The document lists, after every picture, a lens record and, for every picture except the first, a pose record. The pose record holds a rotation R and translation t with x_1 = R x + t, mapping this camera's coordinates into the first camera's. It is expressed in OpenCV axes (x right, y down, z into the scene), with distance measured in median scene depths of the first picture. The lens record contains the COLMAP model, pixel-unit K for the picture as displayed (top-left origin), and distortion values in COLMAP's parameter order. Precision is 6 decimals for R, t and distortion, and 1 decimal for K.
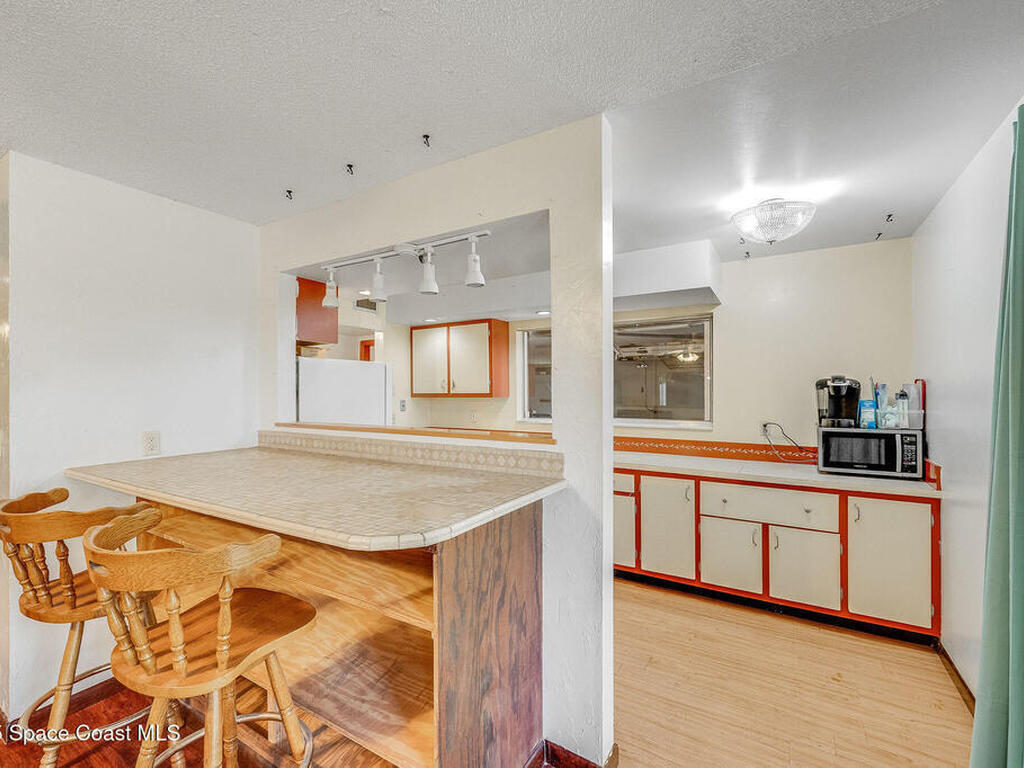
lens RADIAL K [[455.3, 0, 509.4], [0, 455.3, 386.1], [0, 0, 1]] dist [0.001568, 0.000165]
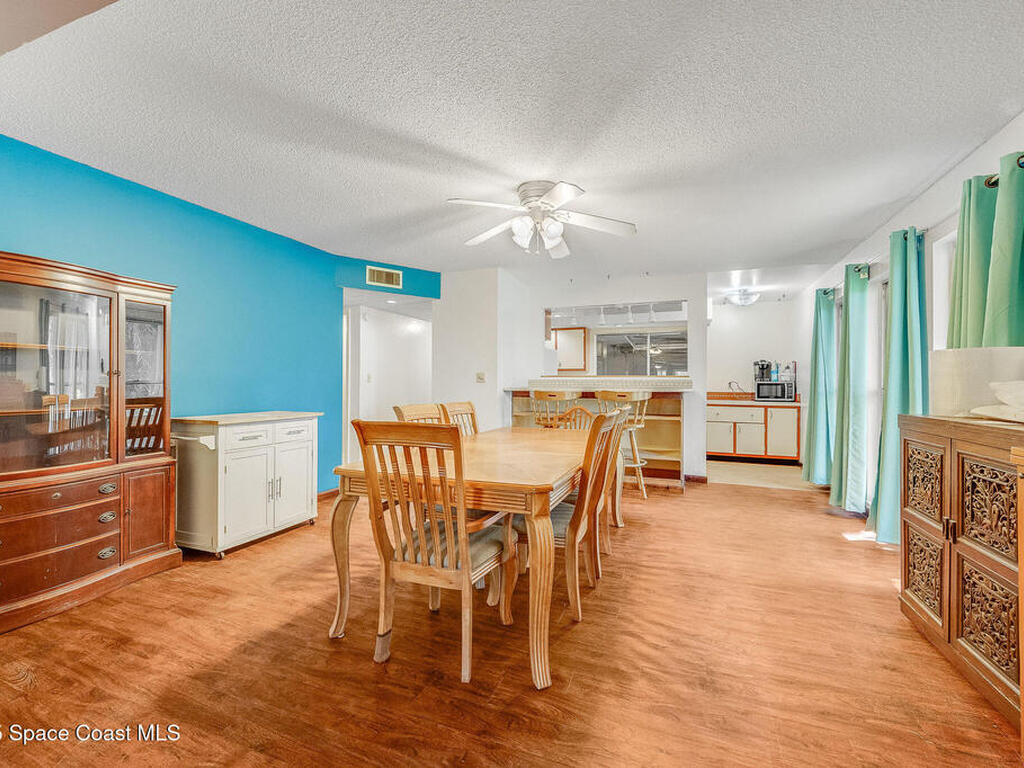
lens RADIAL K [[455.0, 0, 515.6], [0, 455.0, 386.9], [0, 0, 1]] dist [-0.003773, 0.000743]
pose [[0.983739, 0.012040, 0.179200, -0.938220], [-0.011607, 0.999927, -0.003462, 0.142955], [-0.179228, 0.001326, 0.983807, -1.057474]]
